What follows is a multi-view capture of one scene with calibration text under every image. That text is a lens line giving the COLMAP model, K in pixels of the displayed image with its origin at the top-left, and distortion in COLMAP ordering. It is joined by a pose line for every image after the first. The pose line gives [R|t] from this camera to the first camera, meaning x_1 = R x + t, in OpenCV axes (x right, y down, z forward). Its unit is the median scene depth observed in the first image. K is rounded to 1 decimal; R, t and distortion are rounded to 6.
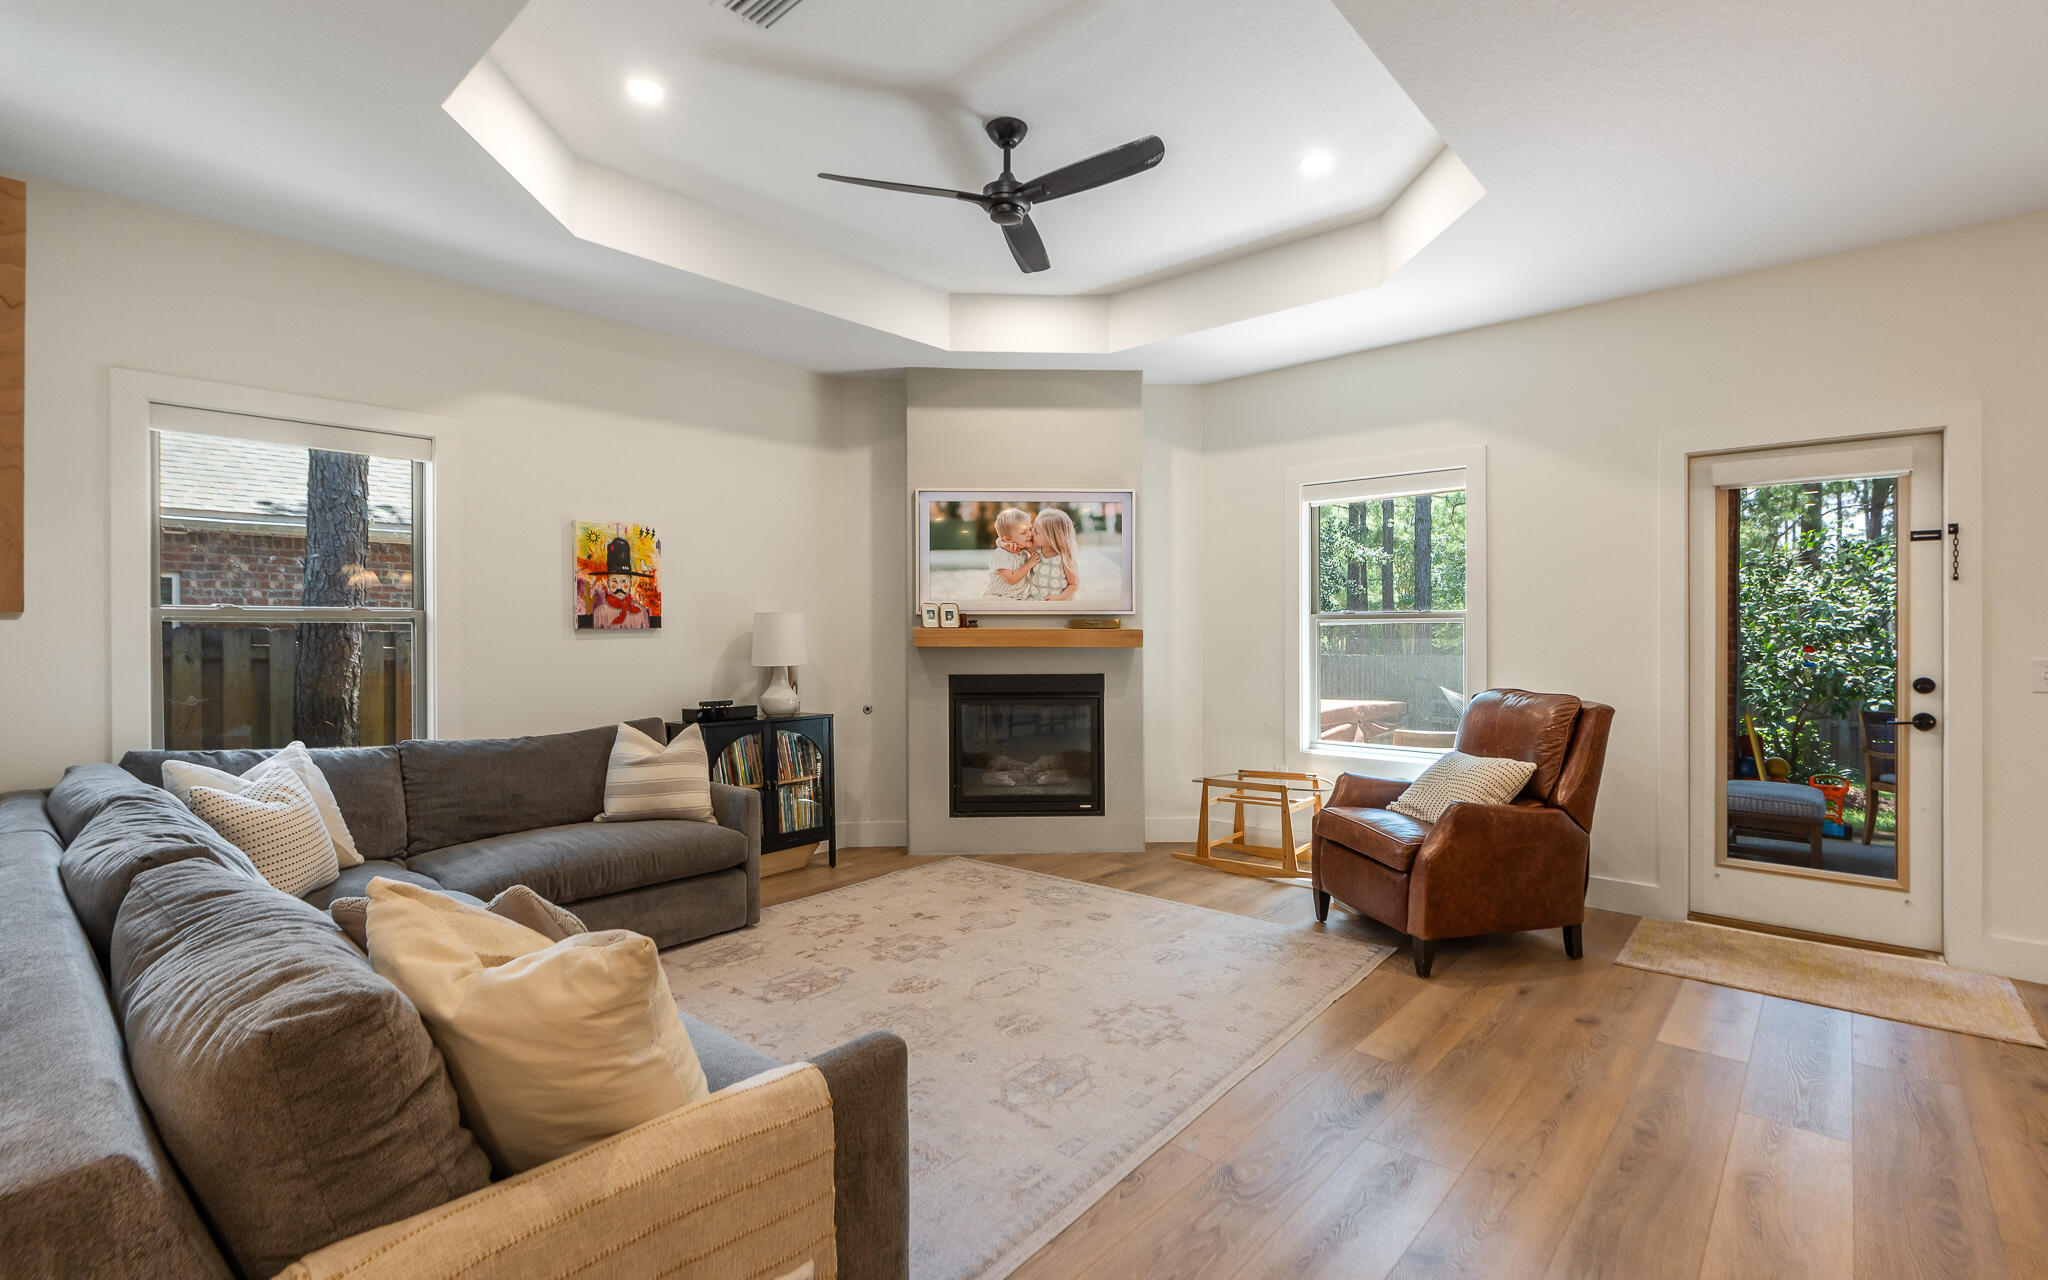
lens RADIAL K [[926.1, 0, 1030.7], [0, 926.1, 630.9], [0, 0, 1]] dist [-0.002591, -0.000117]
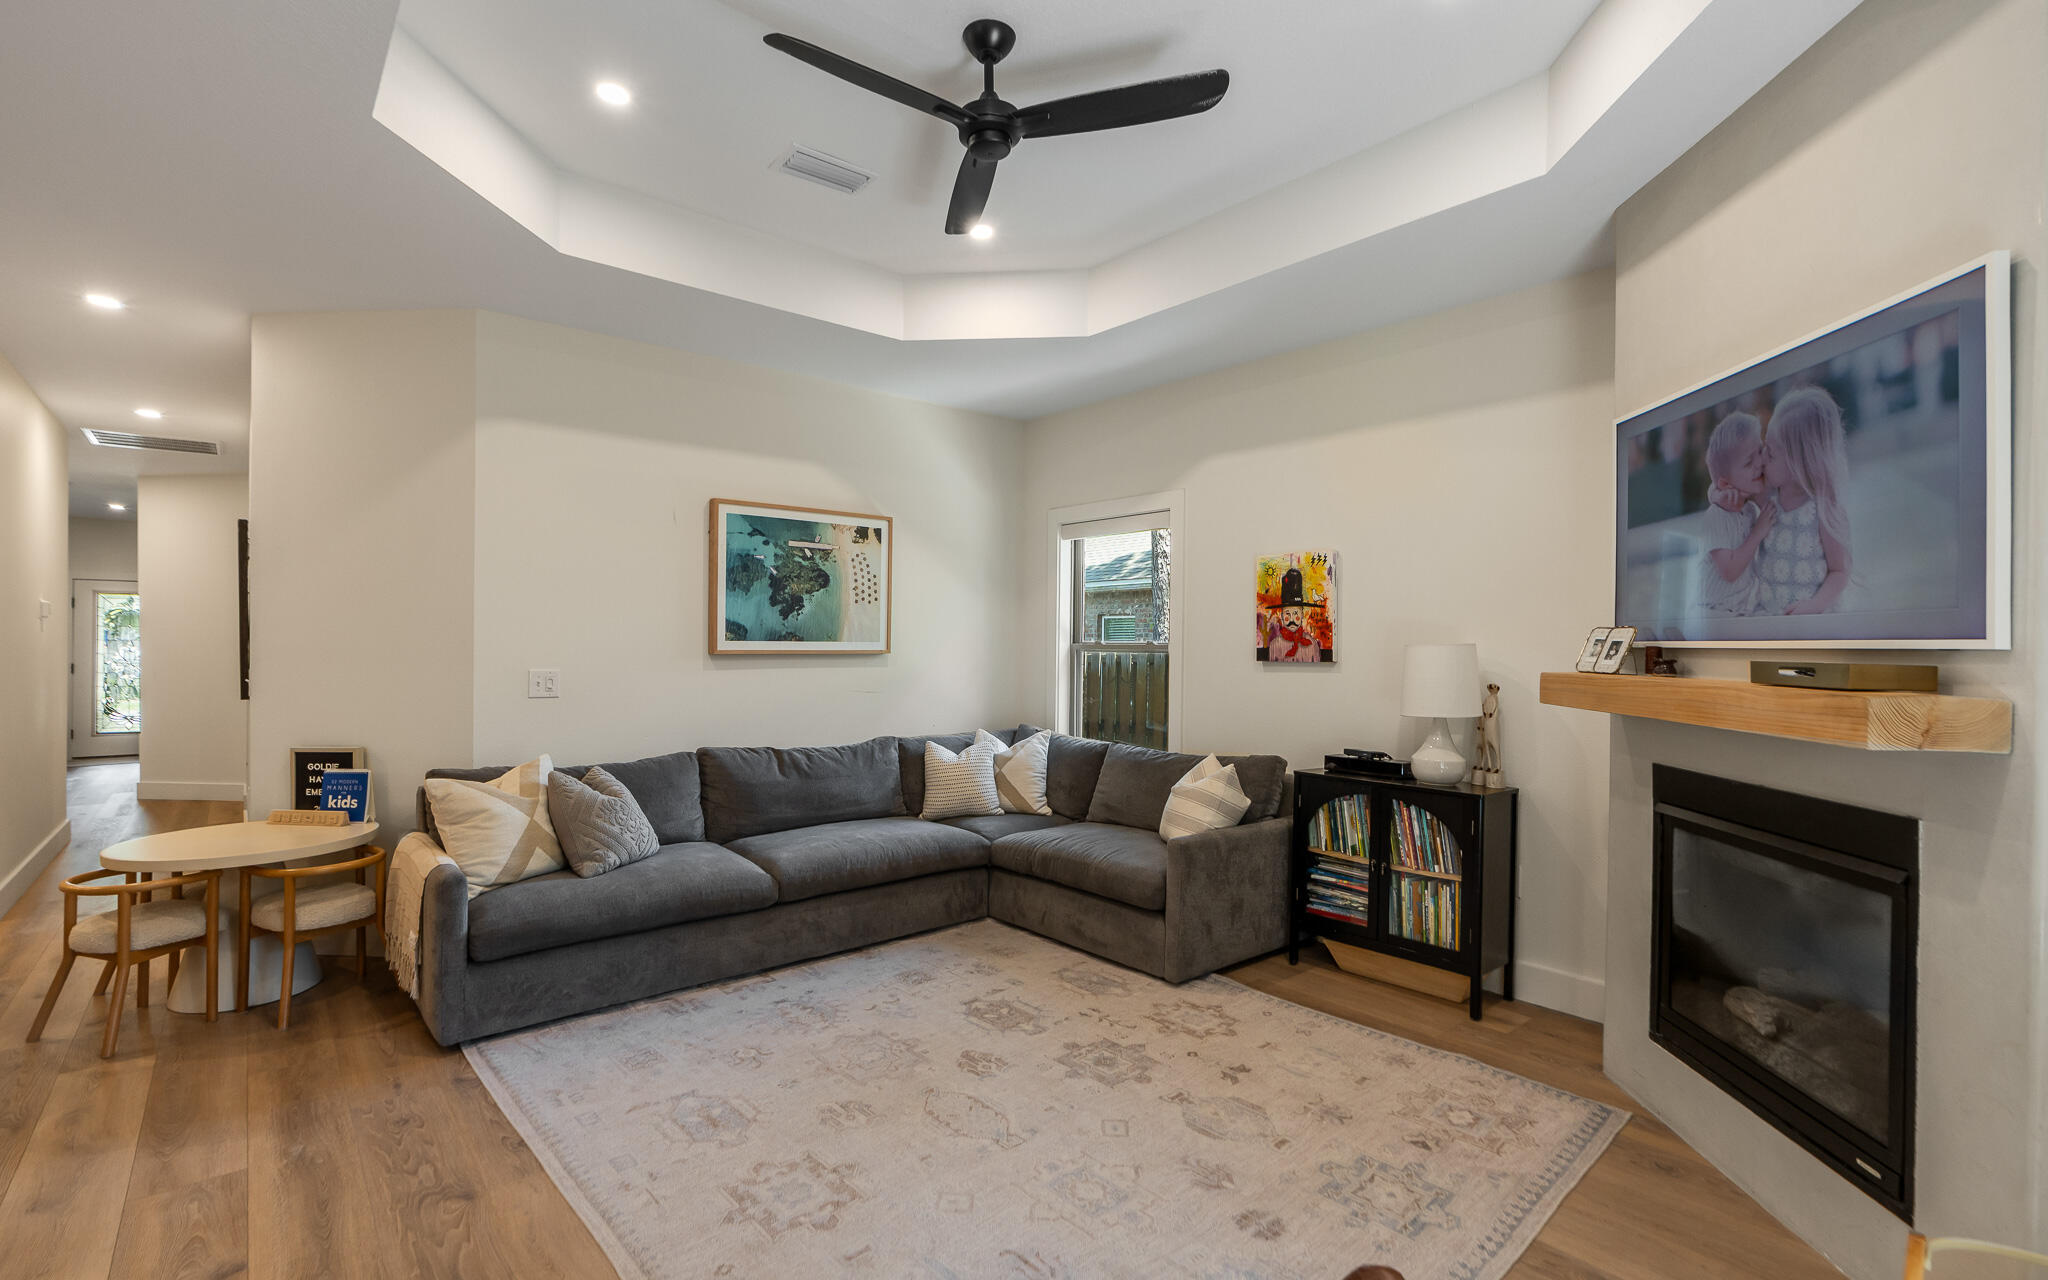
lens RADIAL K [[926.1, 0, 1026.8], [0, 926.1, 643.7], [0, 0, 1]] dist [-0.002591, -0.000117]
pose [[-0.138643, 0.002783, -0.990339, 0.548329], [-0.004356, 0.999985, 0.003420, -0.022964], [0.990333, 0.004788, -0.138628, 0.835754]]
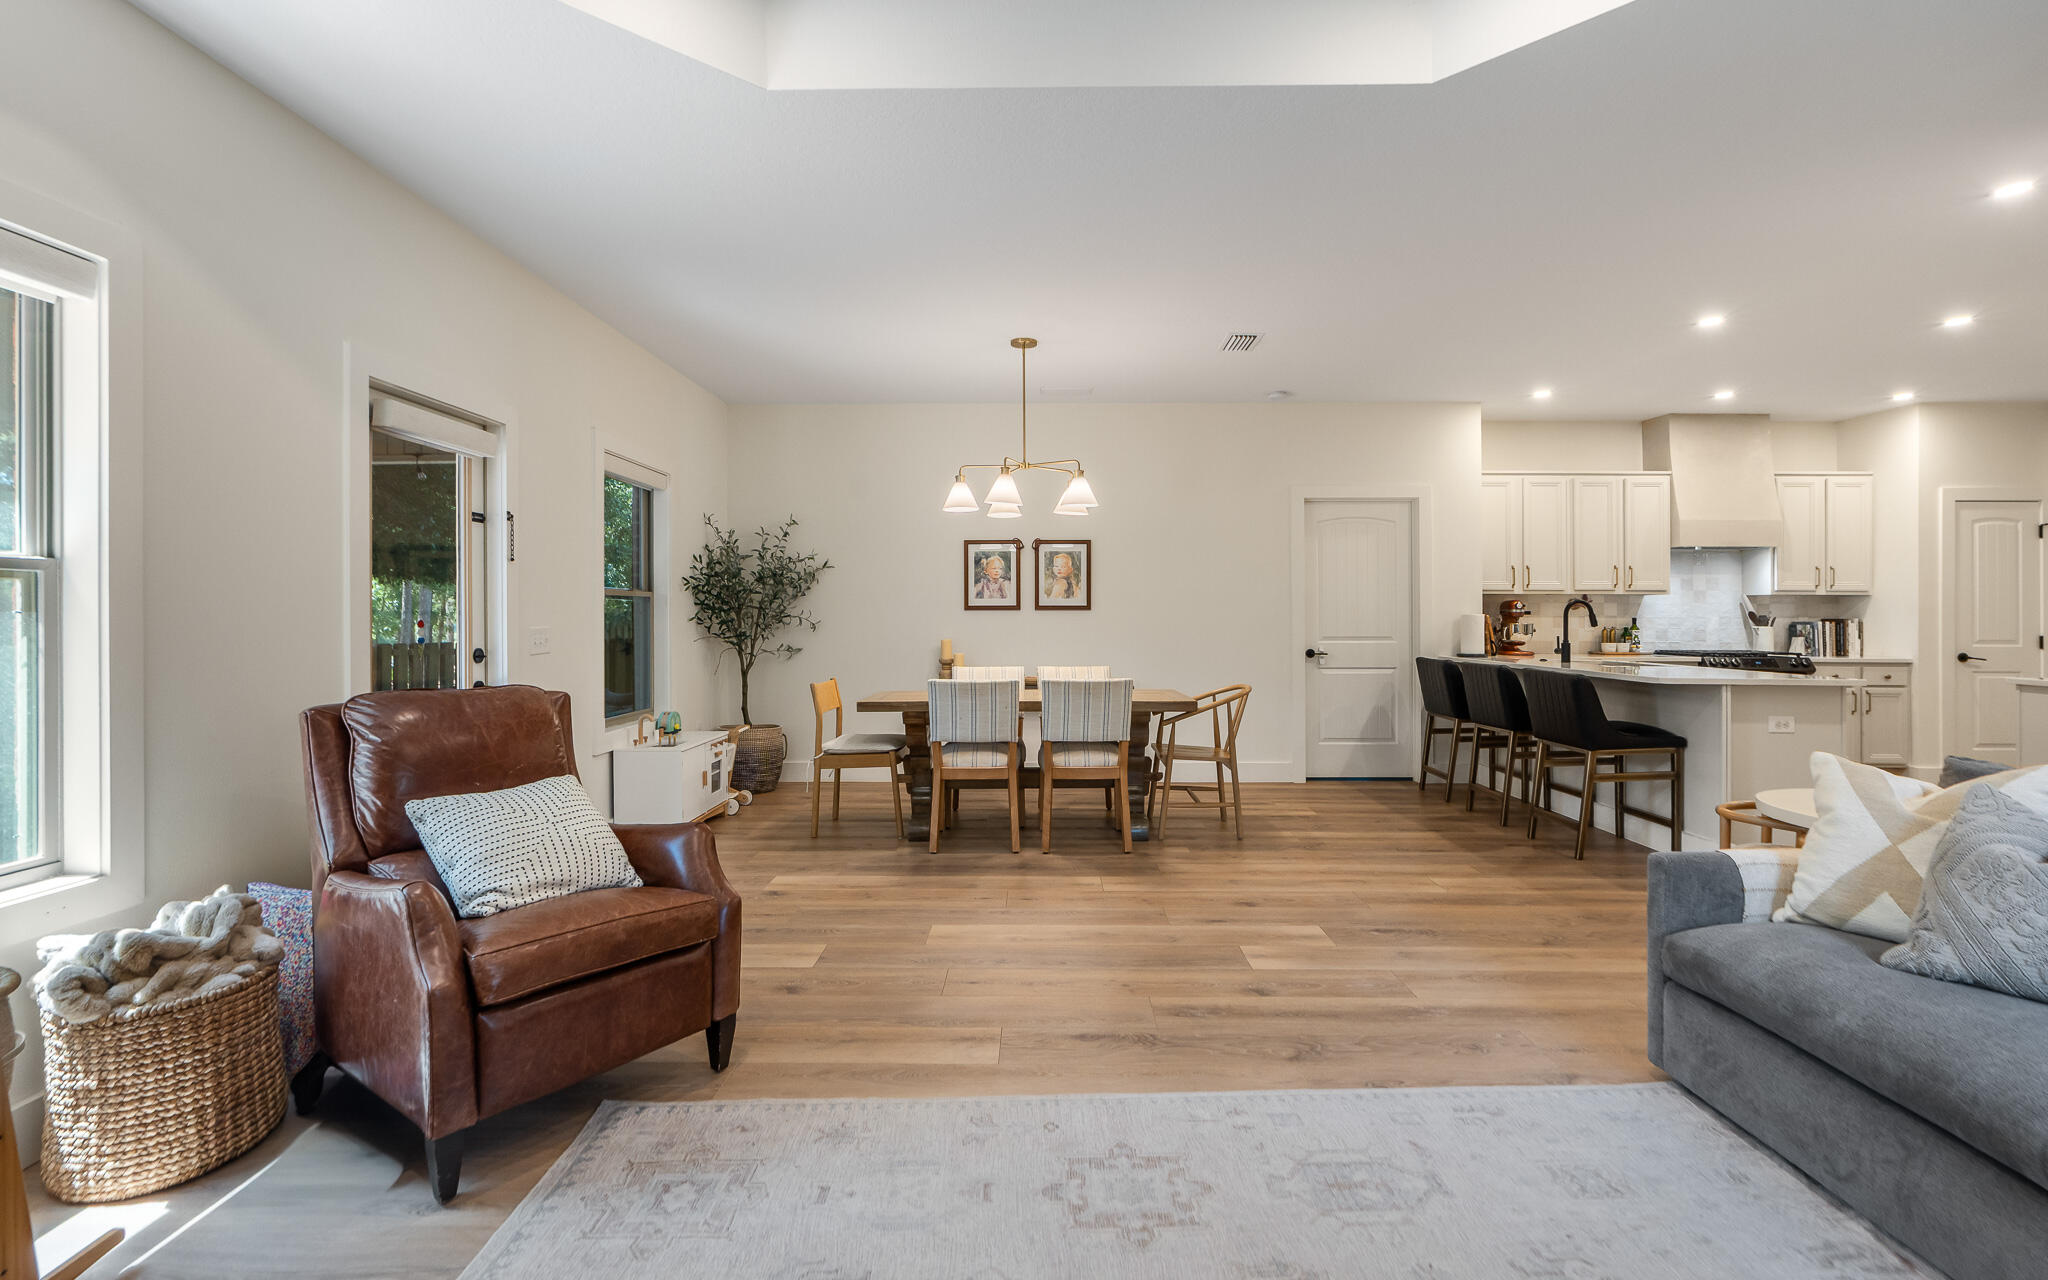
lens RADIAL K [[926.1, 0, 1027.9], [0, 926.1, 605.6], [0, 0, 1]] dist [-0.002591, -0.000117]
pose [[-0.650364, 0.008836, 0.759571, -0.219063], [0.000727, 0.999939, -0.011009, 0.010184], [-0.759622, -0.006607, -0.650331, 0.957333]]
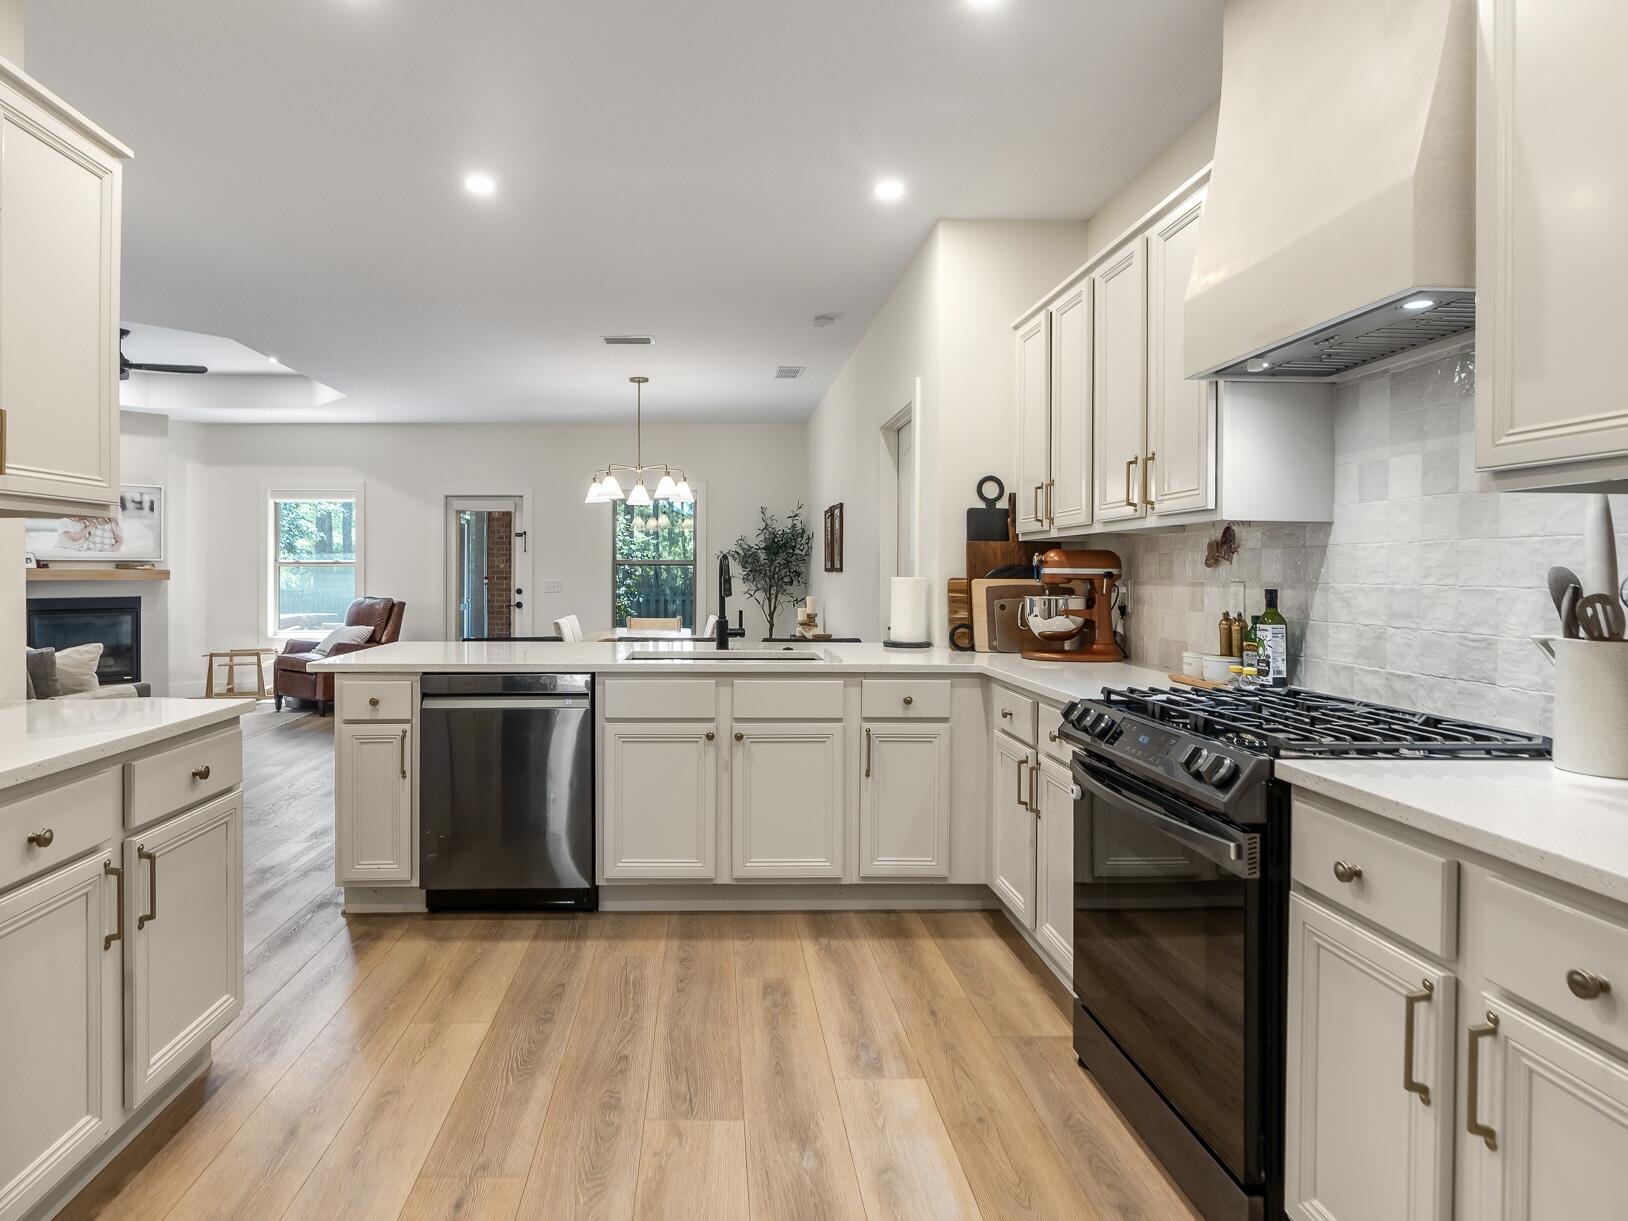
lens RADIAL K [[914.1, 0, 711.6], [0, 914.1, 566.2], [0, 0, 1]] dist [0.000136, 0.000284]
pose [[0.740938, 0.005114, 0.671554, -0.305726], [-0.000126, 0.999972, -0.007475, 0.004977], [-0.671574, 0.005454, 0.740918, -1.038859]]
